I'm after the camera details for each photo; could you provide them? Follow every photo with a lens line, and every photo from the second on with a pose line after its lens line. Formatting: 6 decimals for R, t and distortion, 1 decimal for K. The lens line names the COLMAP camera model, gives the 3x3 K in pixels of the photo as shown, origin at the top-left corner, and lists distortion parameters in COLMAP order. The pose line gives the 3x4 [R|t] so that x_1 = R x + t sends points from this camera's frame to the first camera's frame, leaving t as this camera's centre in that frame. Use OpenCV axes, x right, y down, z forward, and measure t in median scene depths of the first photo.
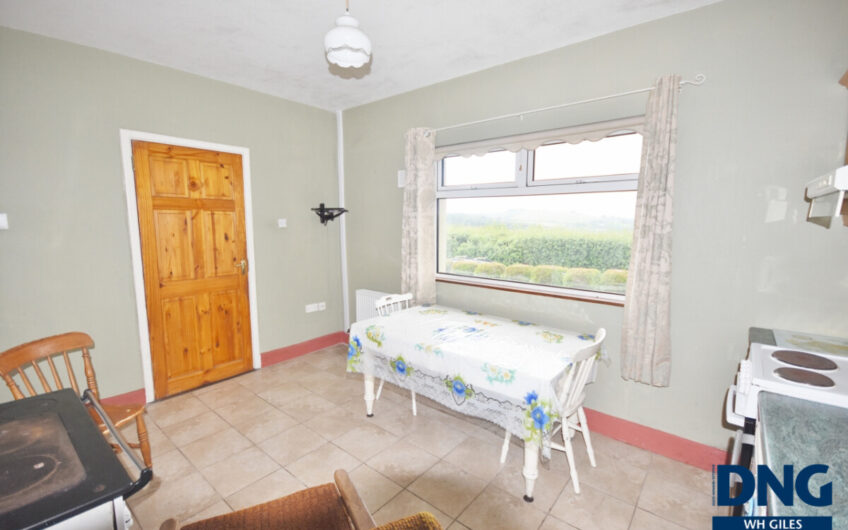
lens RADIAL K [[375.9, 0, 424.0], [0, 375.9, 267.1], [0, 0, 1]] dist [0.003151, -0.000497]
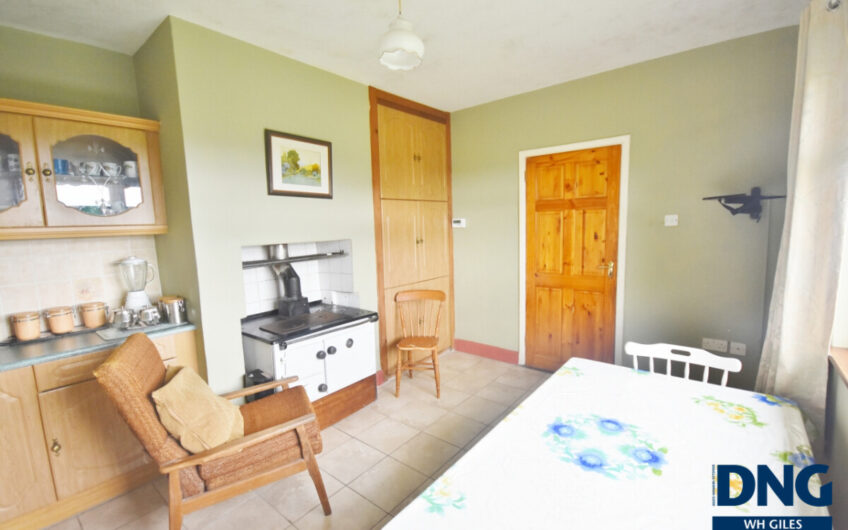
lens RADIAL K [[375.9, 0, 422.8], [0, 375.9, 265.9], [0, 0, 1]] dist [0.003151, -0.000497]
pose [[0.006062, 0.111479, -0.993748, 0.450593], [-0.094122, 0.989418, 0.110419, -0.072246], [0.995542, 0.092864, 0.016491, 0.571881]]
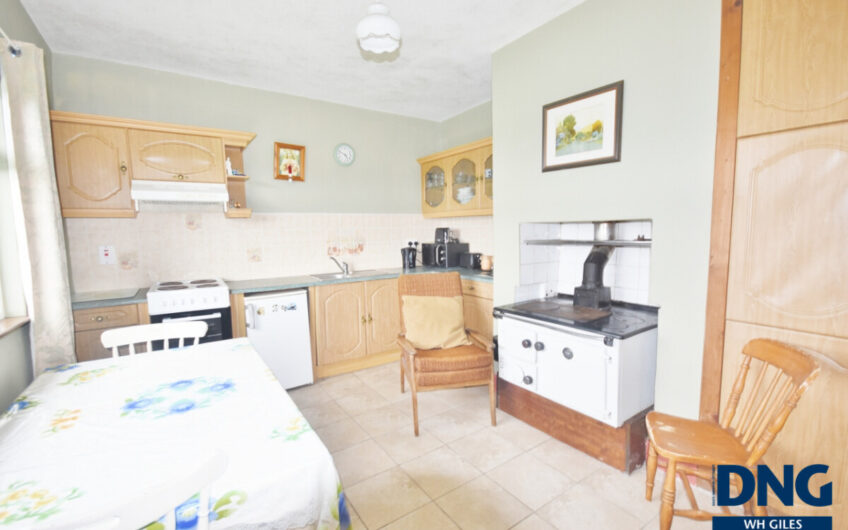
lens RADIAL K [[375.9, 0, 423.3], [0, 375.9, 262.9], [0, 0, 1]] dist [0.003151, -0.000497]
pose [[-0.958876, -0.004088, 0.283796, -0.309634], [0.058215, 0.975805, 0.210751, -0.096670], [-0.277791, 0.218605, -0.935438, 1.079699]]
